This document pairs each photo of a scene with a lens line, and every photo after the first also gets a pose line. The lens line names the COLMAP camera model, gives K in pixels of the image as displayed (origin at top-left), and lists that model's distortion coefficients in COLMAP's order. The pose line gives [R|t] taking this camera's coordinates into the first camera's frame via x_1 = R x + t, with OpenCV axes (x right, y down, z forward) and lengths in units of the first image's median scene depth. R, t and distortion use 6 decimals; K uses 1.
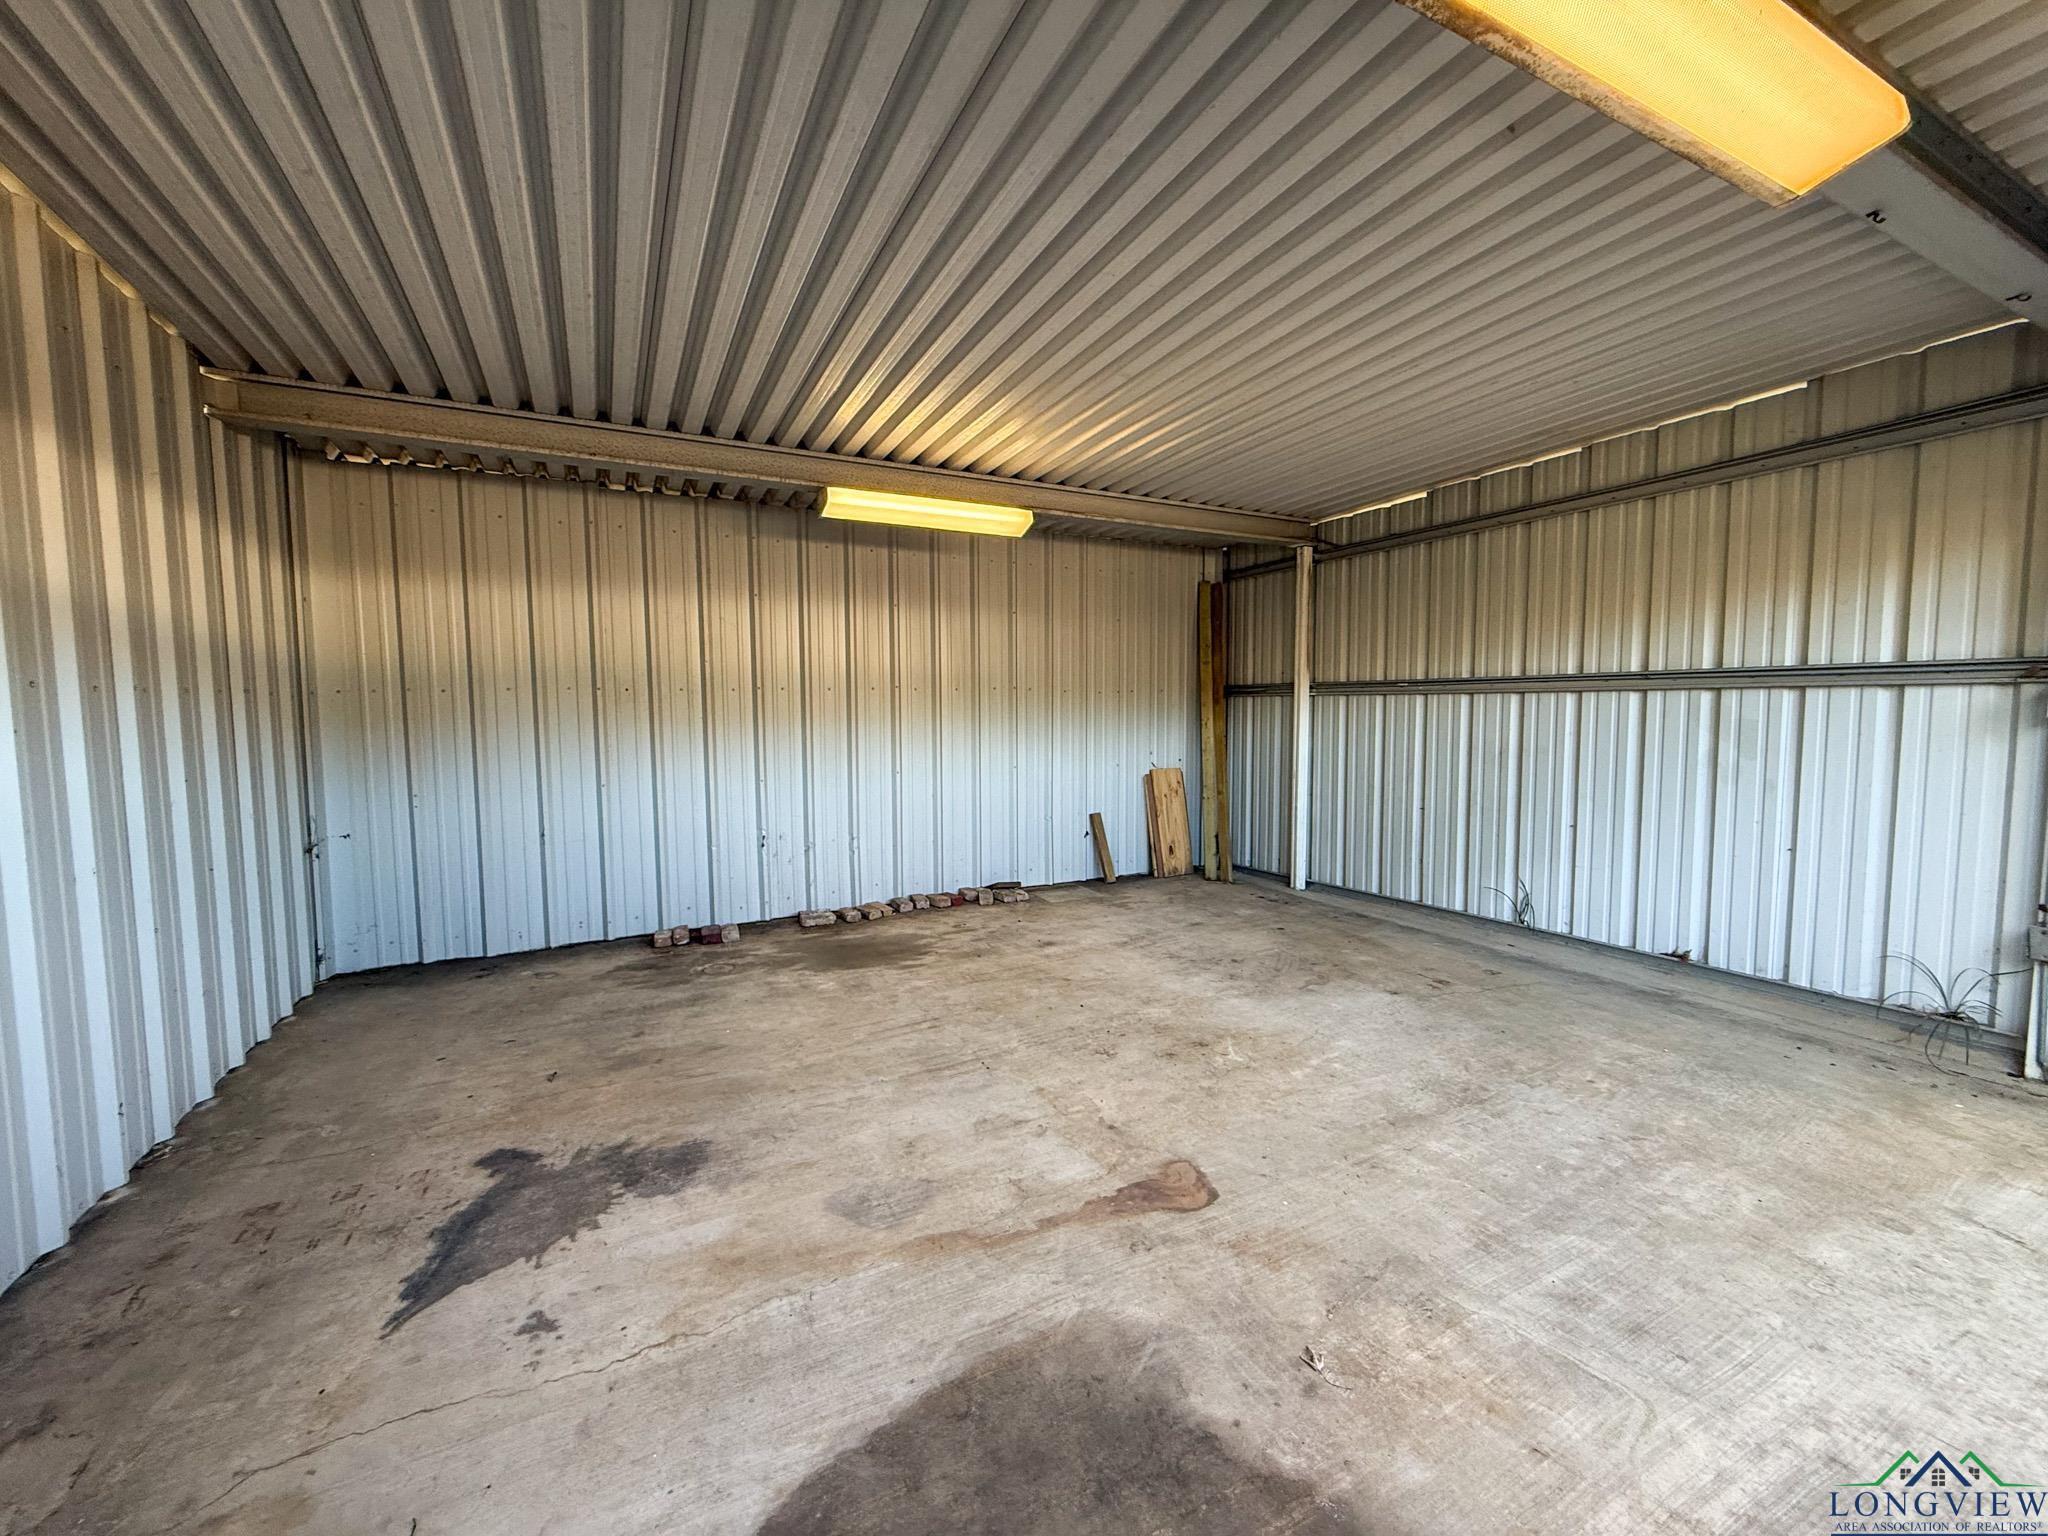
lens RADIAL K [[821.1, 0, 1024.0], [0, 821.1, 768.0], [0, 0, 1]] dist [0.000458, -0.000111]
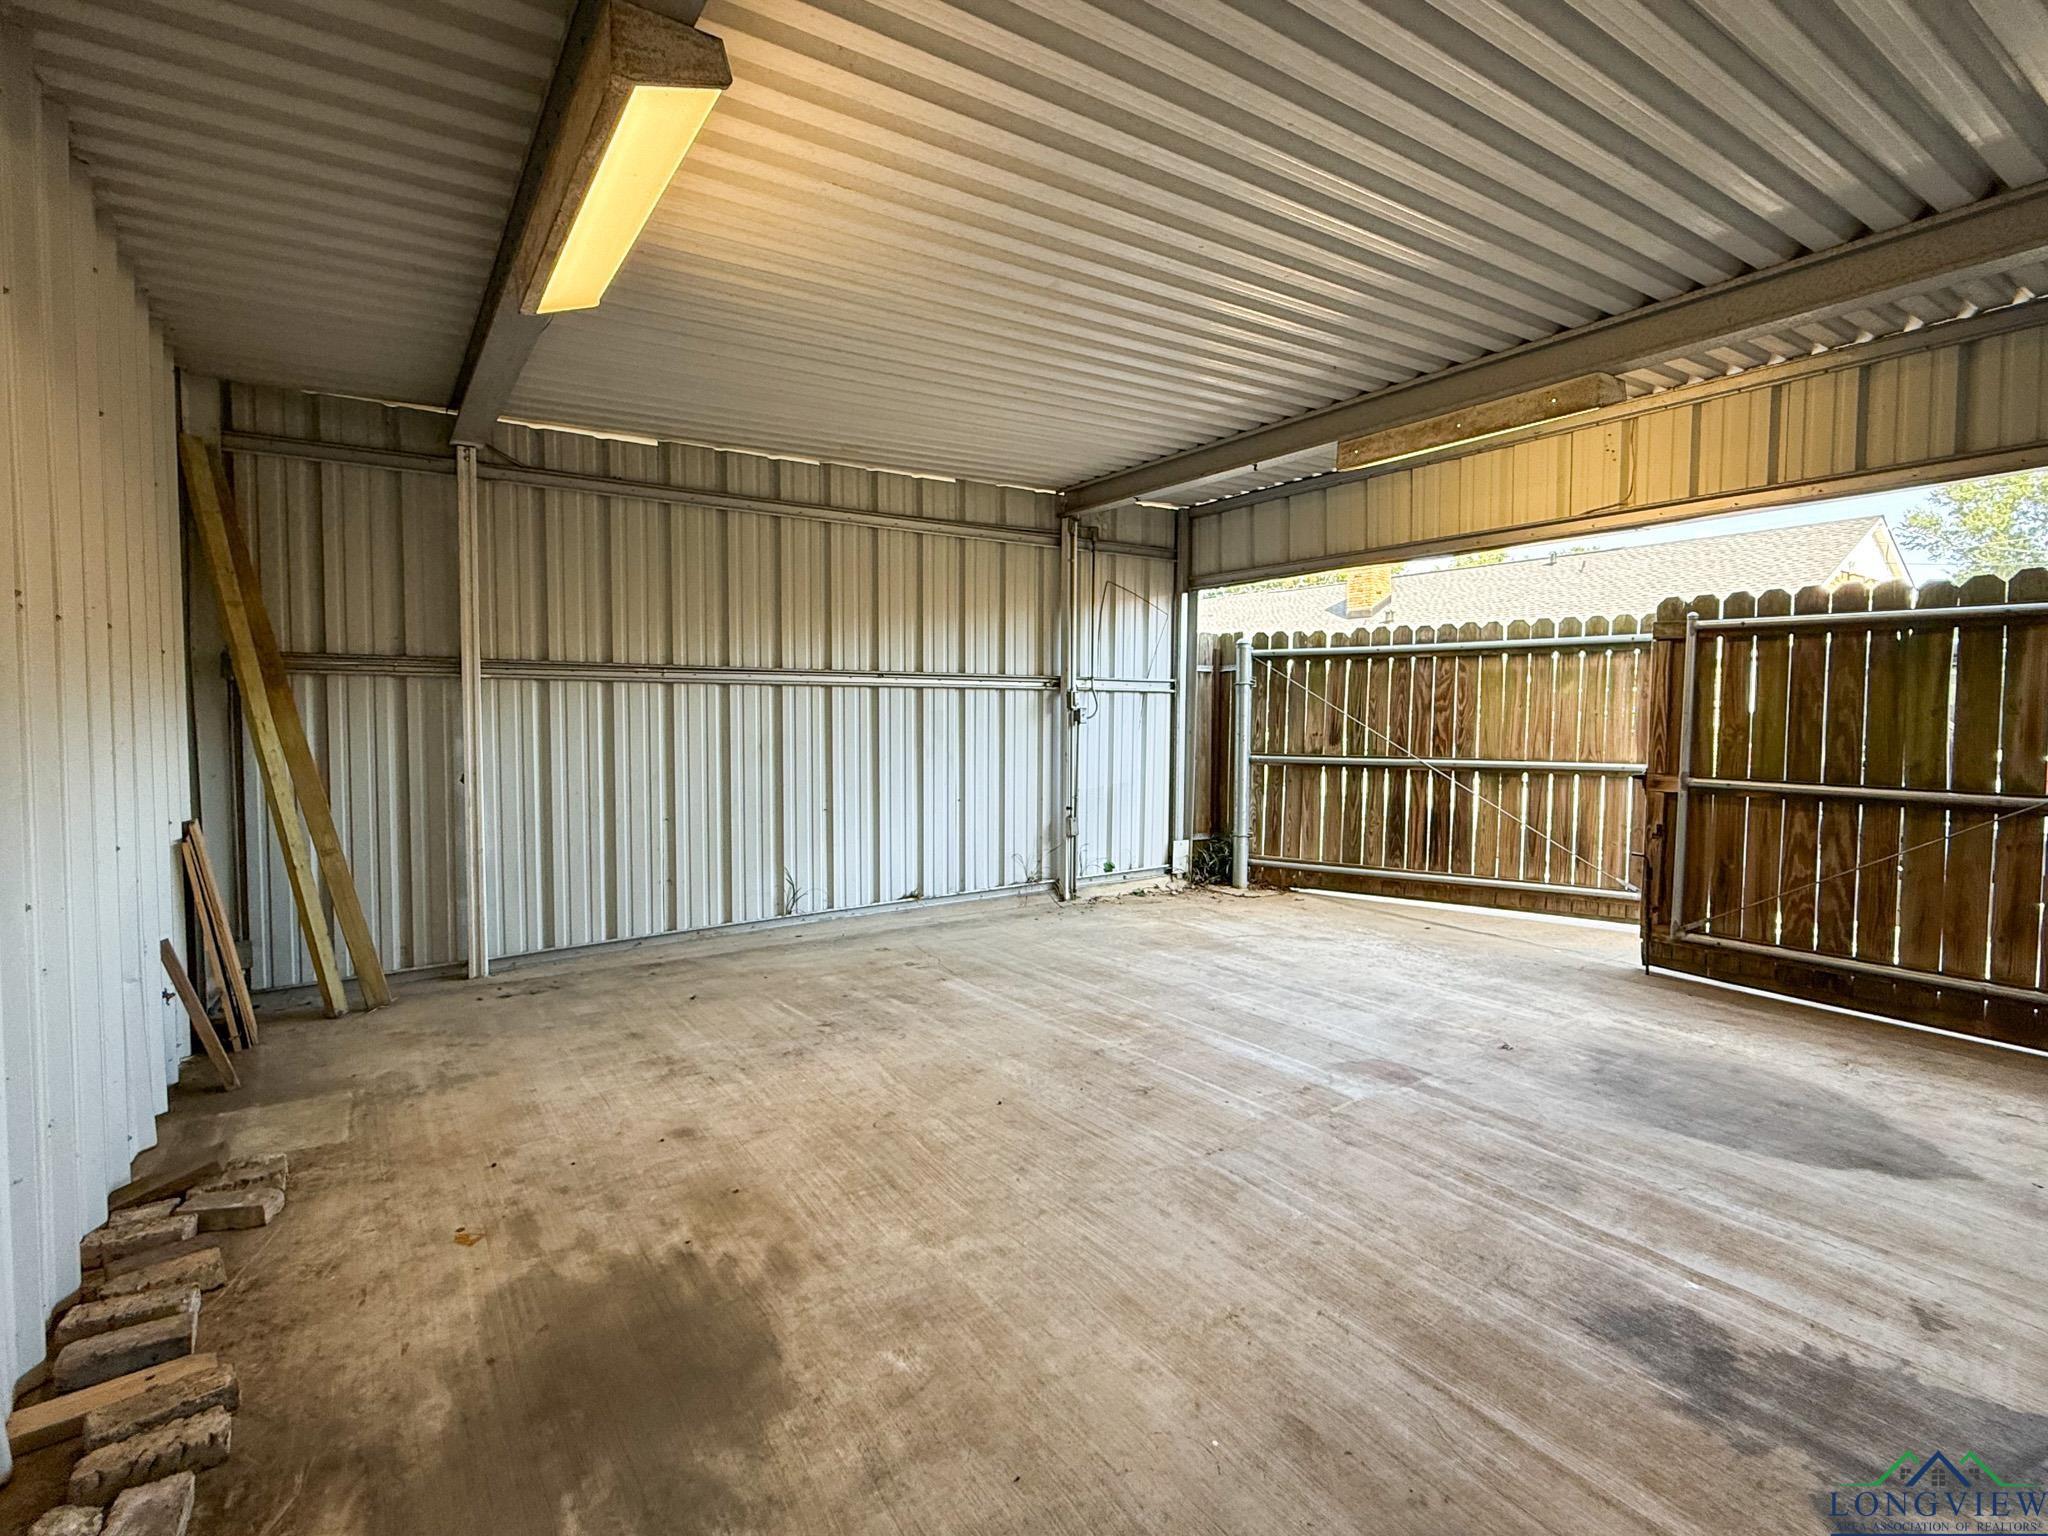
lens RADIAL K [[989.3, 0, 1024.0], [0, 989.3, 768.0], [0, 0, 1]] dist [0.000775, -0.000620]
pose [[-0.129389, -0.053041, 0.990174, -0.671955], [0.069103, 0.995658, 0.062364, -0.048920], [-0.989183, 0.076493, -0.125162, 0.919463]]
